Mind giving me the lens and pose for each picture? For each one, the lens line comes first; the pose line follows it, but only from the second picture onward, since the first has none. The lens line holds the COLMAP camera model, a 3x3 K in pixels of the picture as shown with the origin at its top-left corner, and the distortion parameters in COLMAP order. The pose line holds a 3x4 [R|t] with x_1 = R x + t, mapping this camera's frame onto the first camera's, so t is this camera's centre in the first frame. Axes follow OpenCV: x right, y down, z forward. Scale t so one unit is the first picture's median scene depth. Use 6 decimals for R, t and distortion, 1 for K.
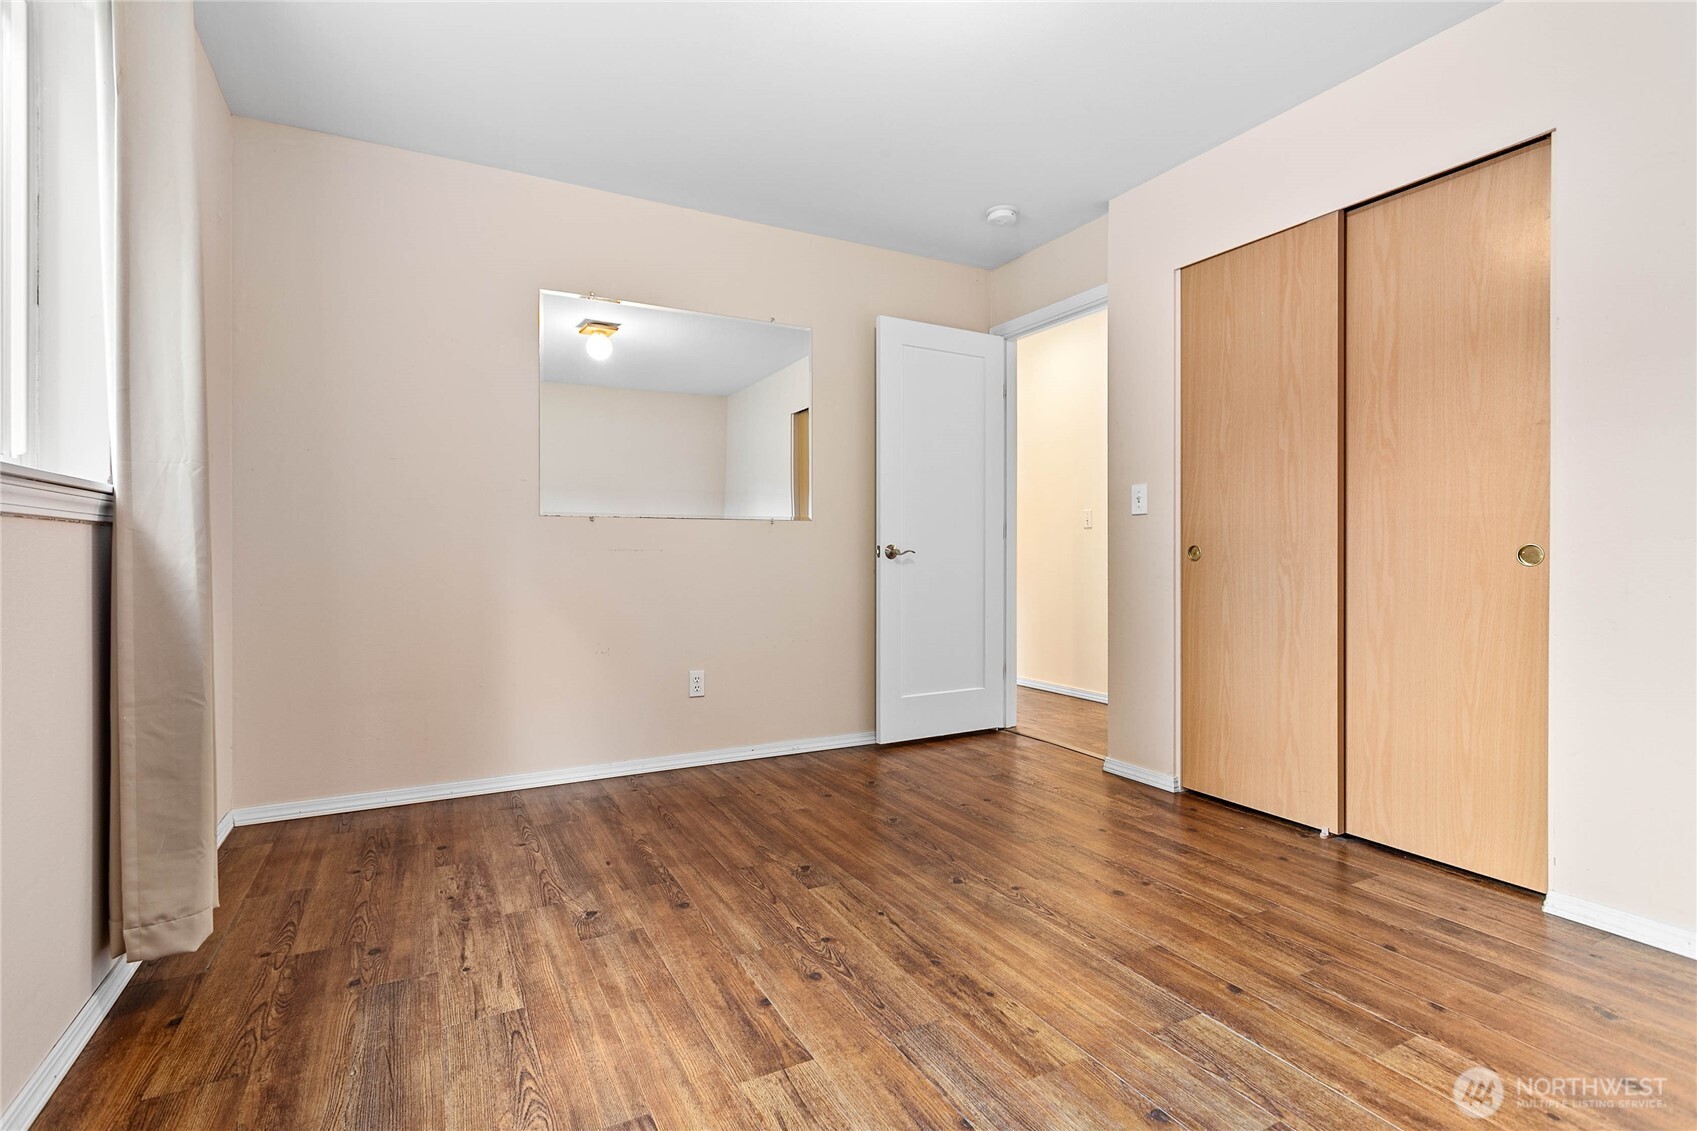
lens RADIAL K [[809.0, 0, 846.5], [0, 809.0, 558.3], [0, 0, 1]] dist [0.000648, 0.001197]
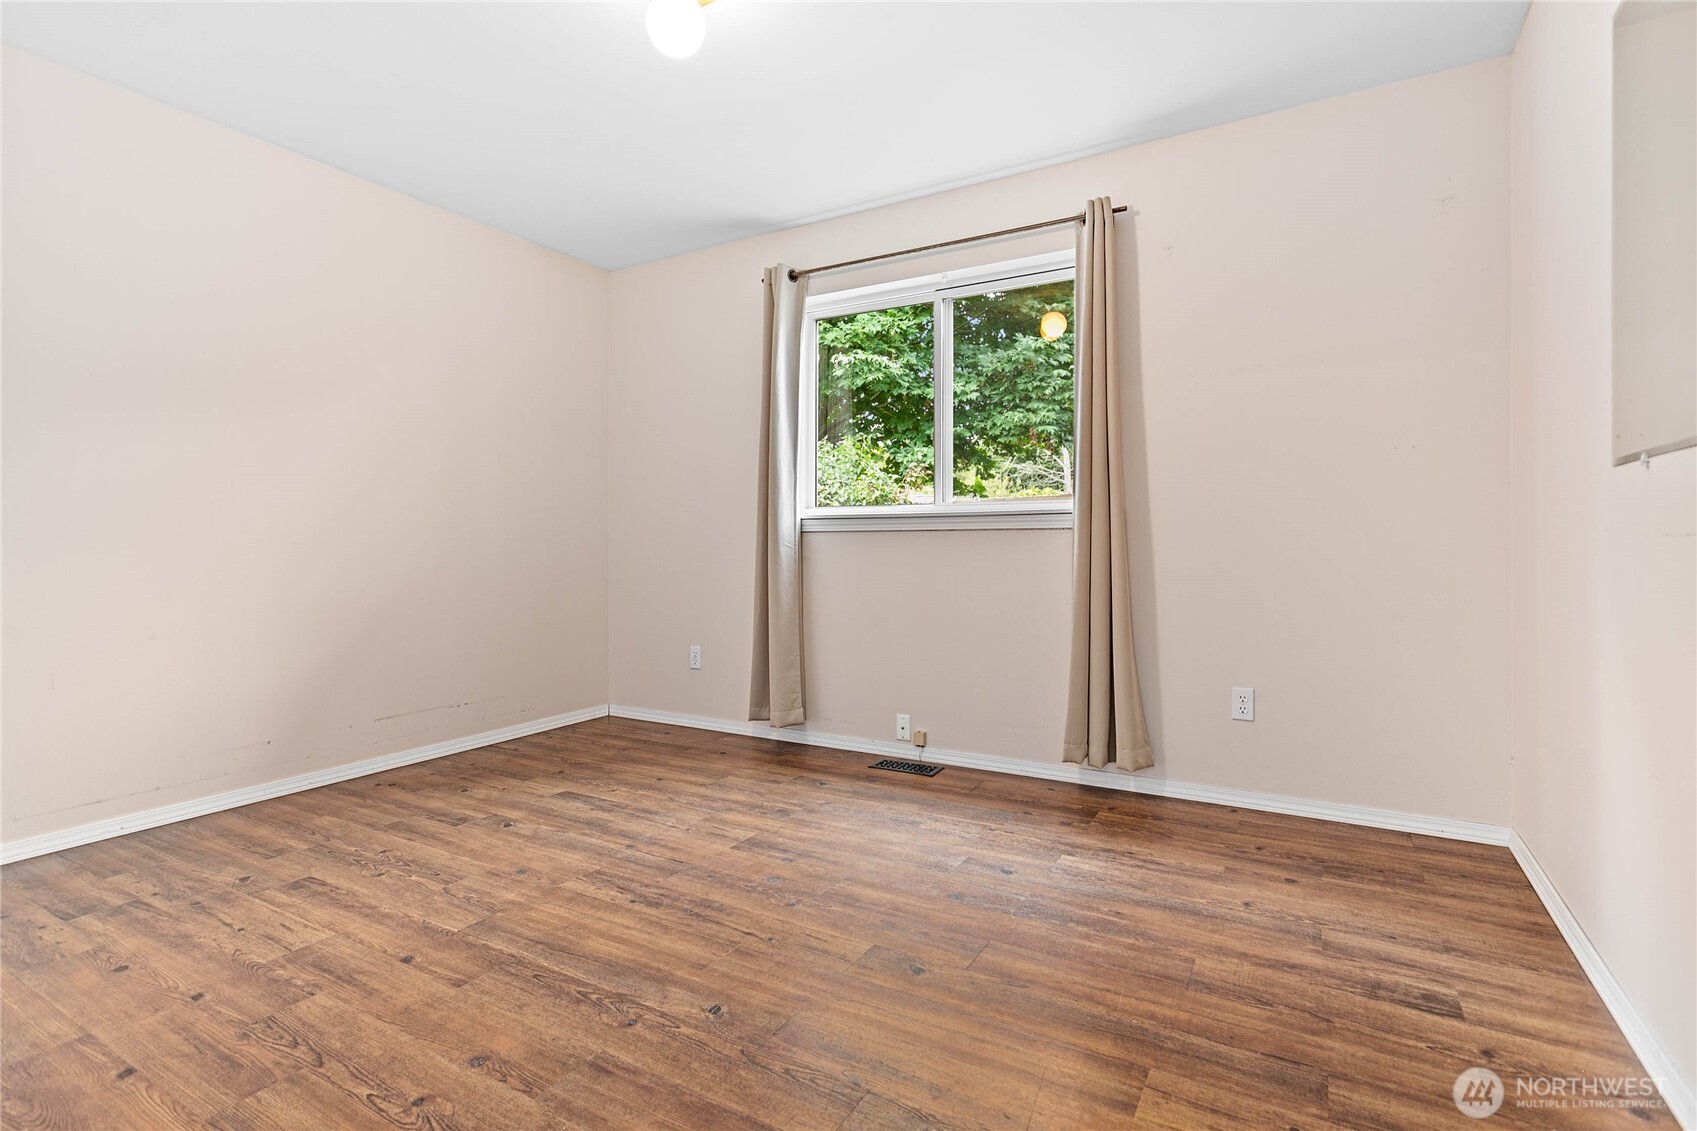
lens RADIAL K [[809.0, 0, 853.4], [0, 809.0, 553.5], [0, 0, 1]] dist [0.000648, 0.001197]
pose [[-0.847911, 0.012028, -0.530002, 0.456469], [0.002922, 0.999833, 0.018015, -0.018109], [0.530130, 0.013727, -0.847805, 1.866263]]
